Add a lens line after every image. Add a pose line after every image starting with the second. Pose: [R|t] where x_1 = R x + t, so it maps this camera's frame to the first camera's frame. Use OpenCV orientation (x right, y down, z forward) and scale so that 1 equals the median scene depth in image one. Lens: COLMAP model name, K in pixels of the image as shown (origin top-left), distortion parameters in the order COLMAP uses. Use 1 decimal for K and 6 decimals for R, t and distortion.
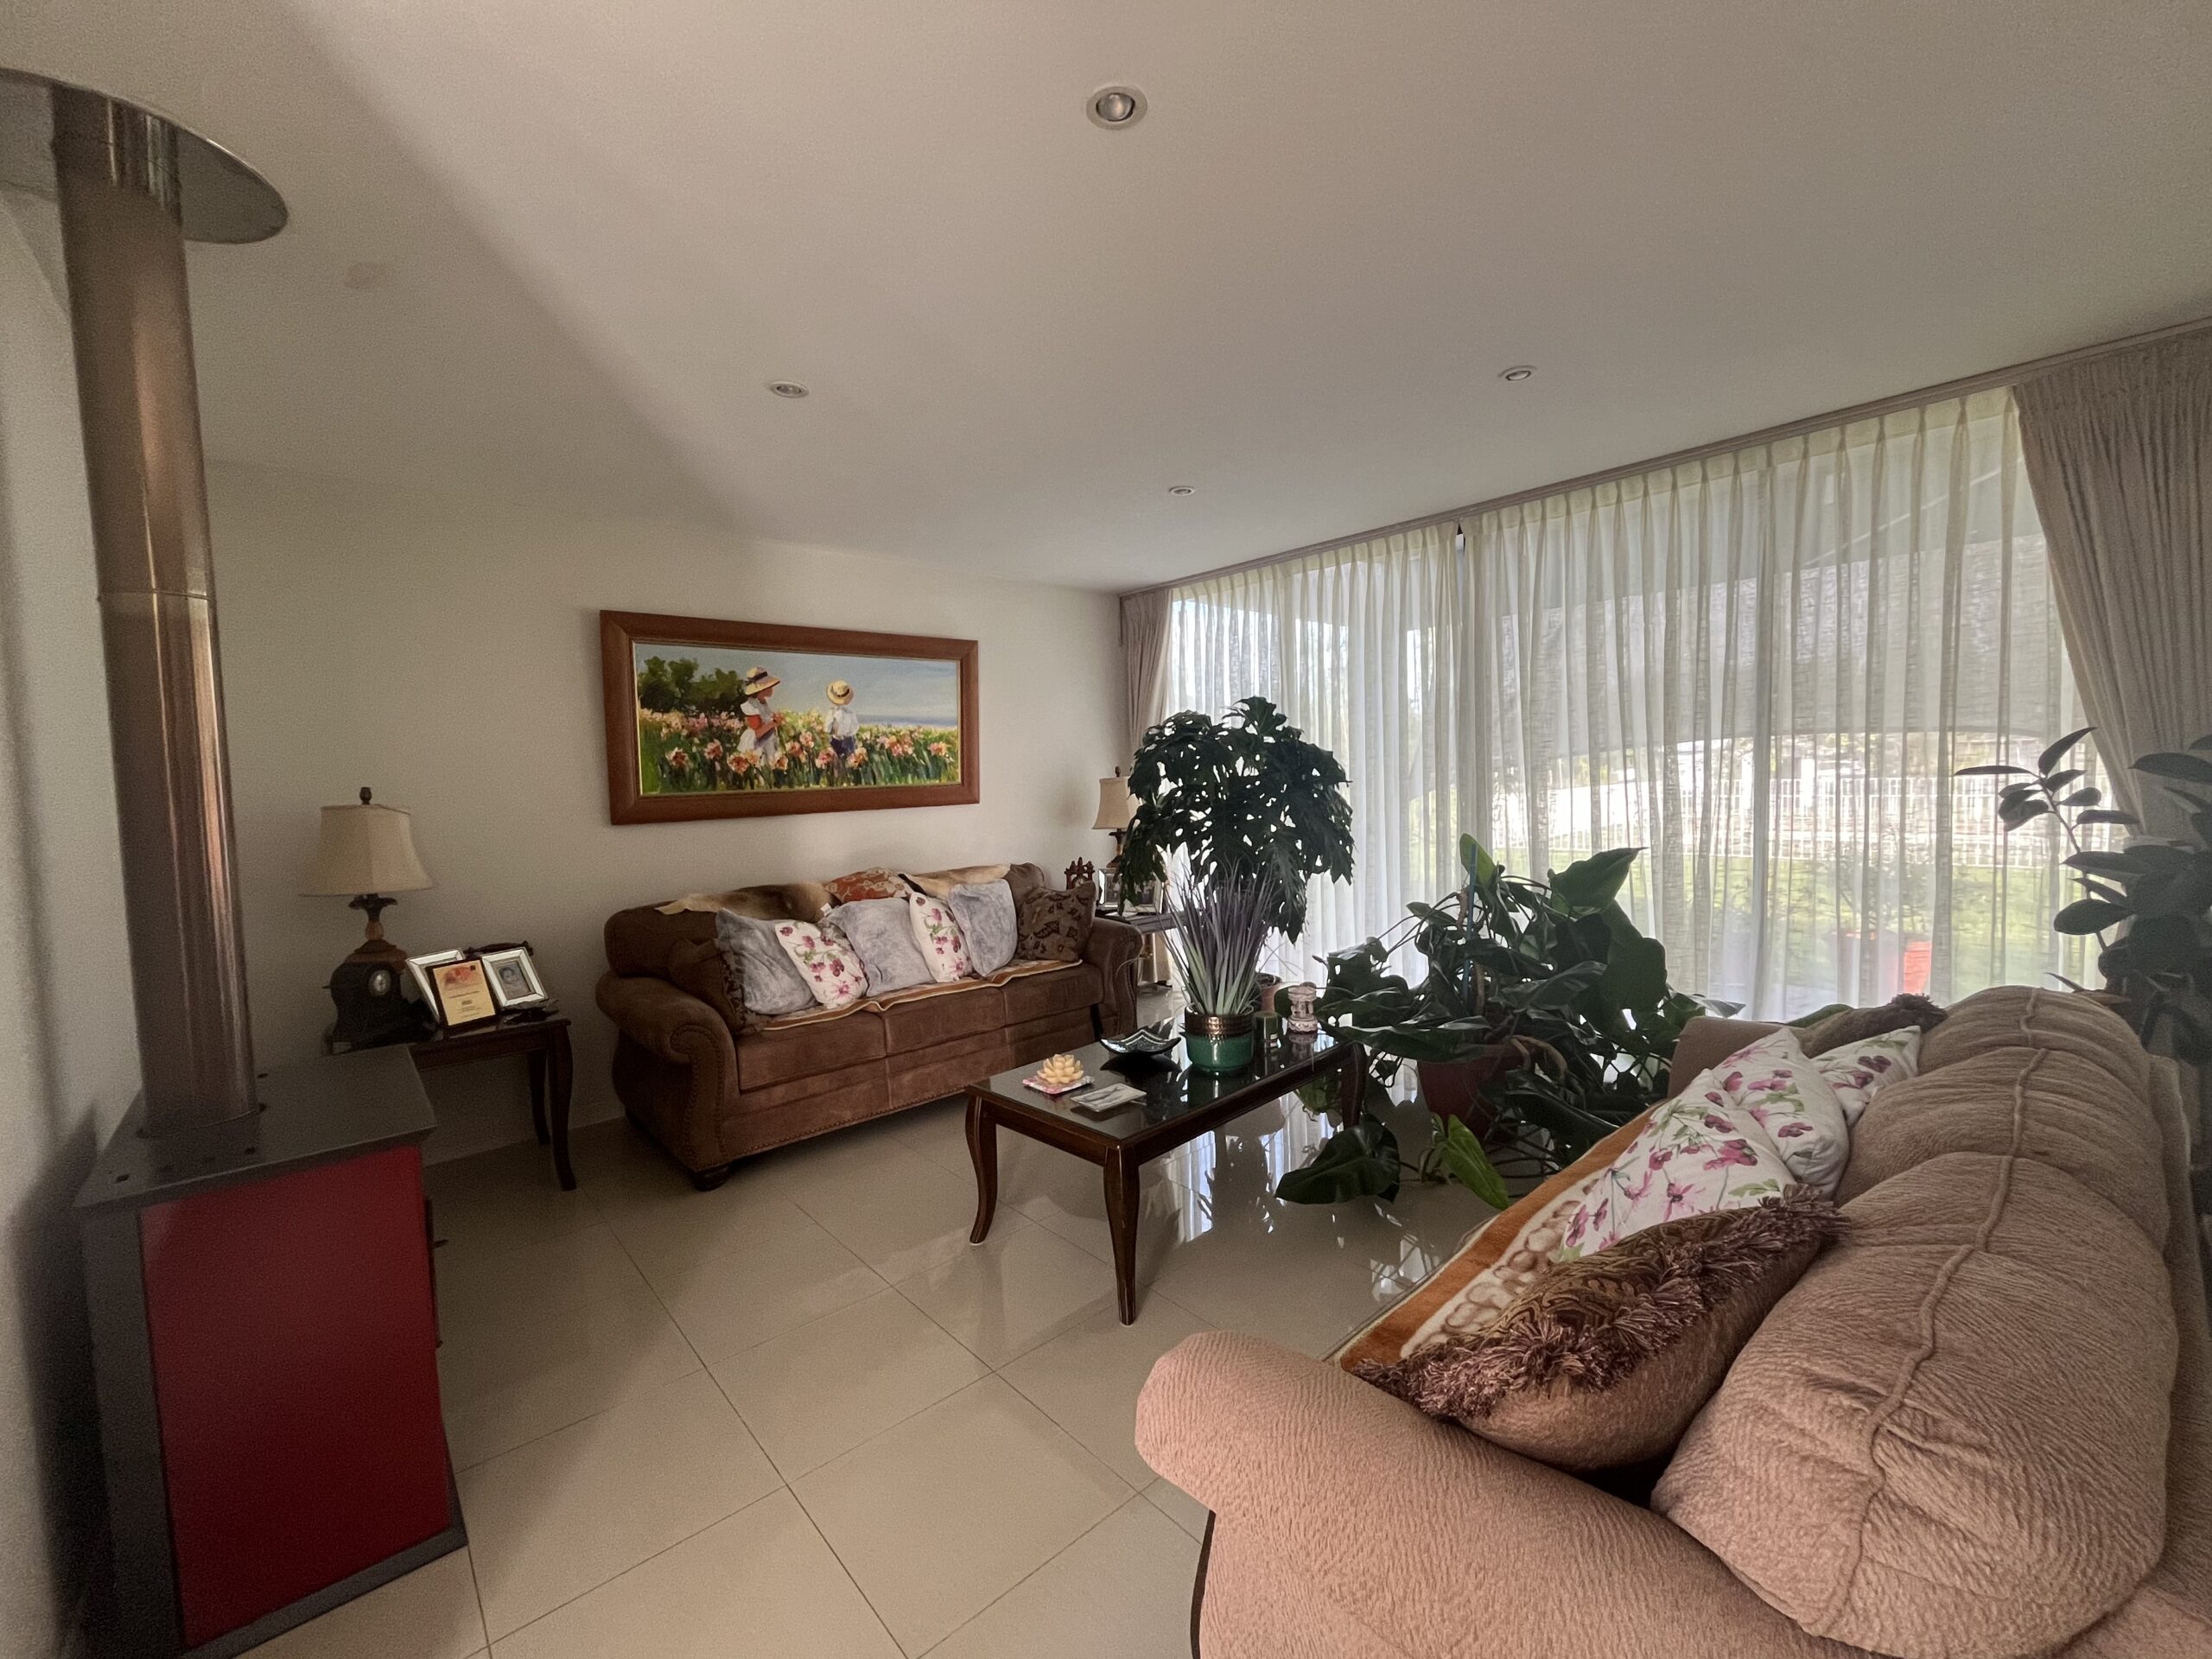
lens RADIAL K [[918.5, 0, 1095.5], [0, 918.5, 830.6], [0, 0, 1]] dist [-0.005190, 0.001311]
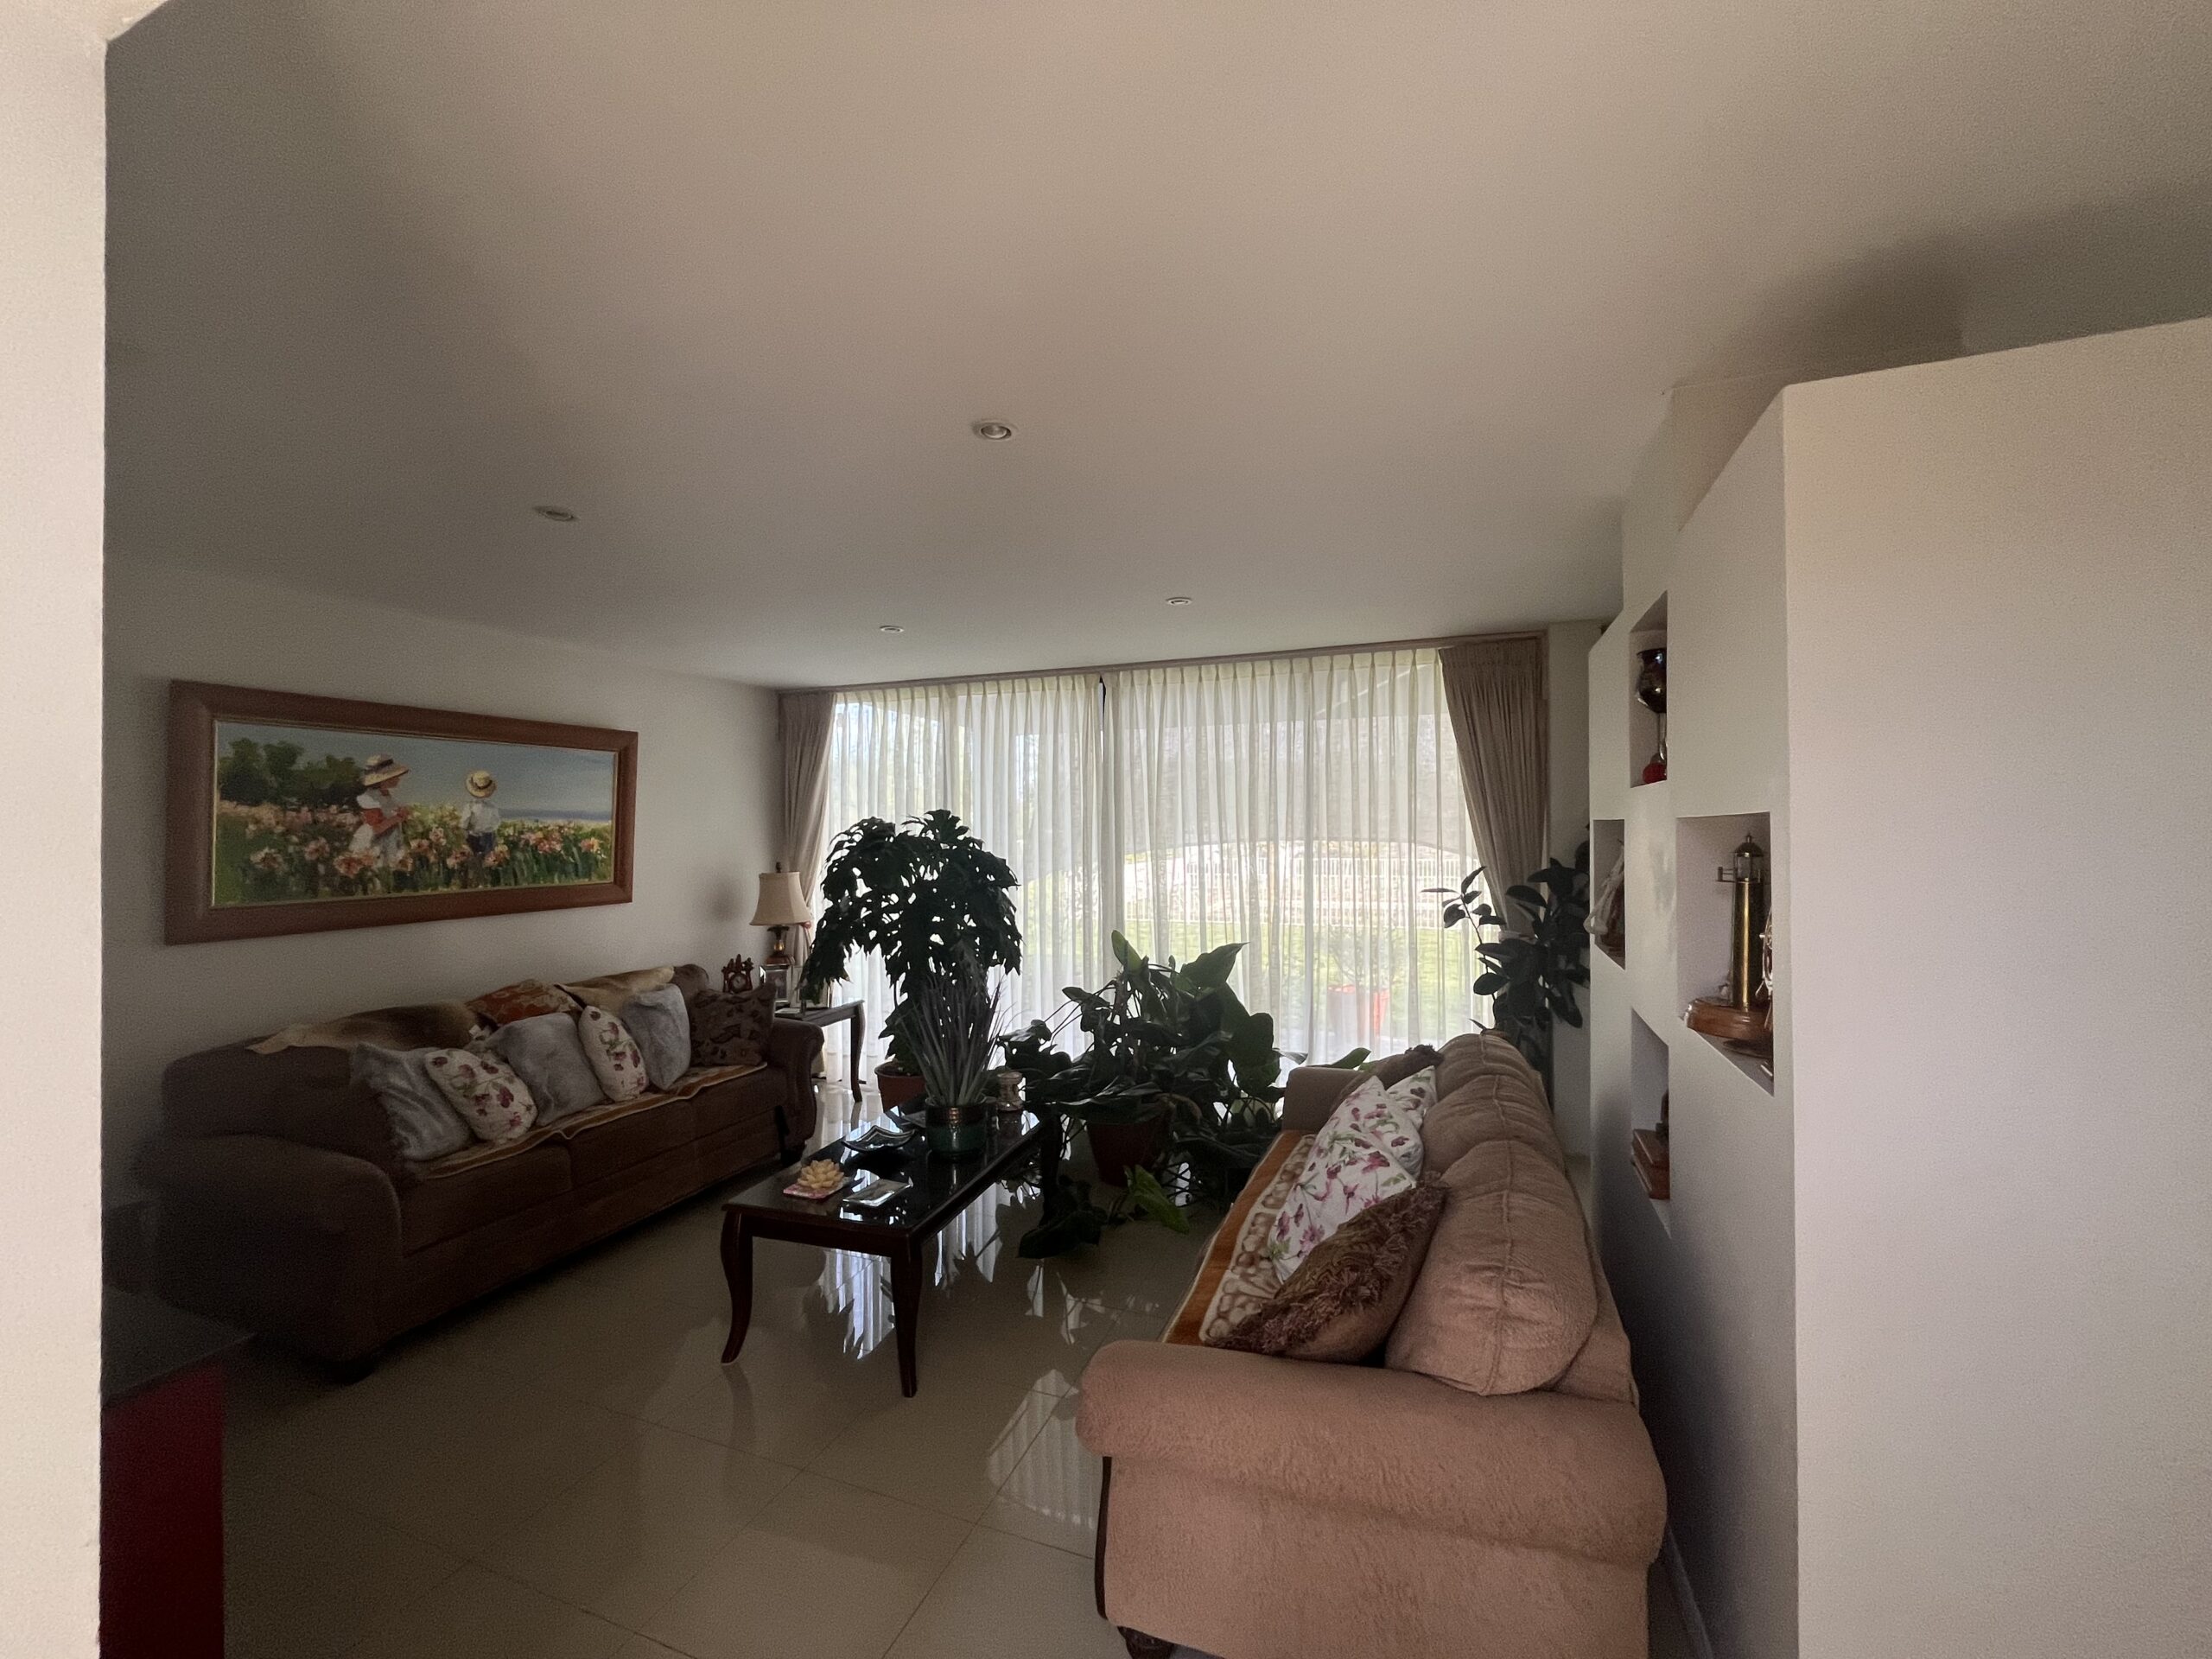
lens RADIAL K [[918.5, 0, 1117.0], [0, 918.5, 827.7], [0, 0, 1]] dist [-0.005190, 0.001311]
pose [[0.881719, 0.028184, 0.470932, -0.191328], [0.007270, 0.997284, -0.073295, -0.047466], [-0.471718, 0.068049, 0.879120, -0.100259]]
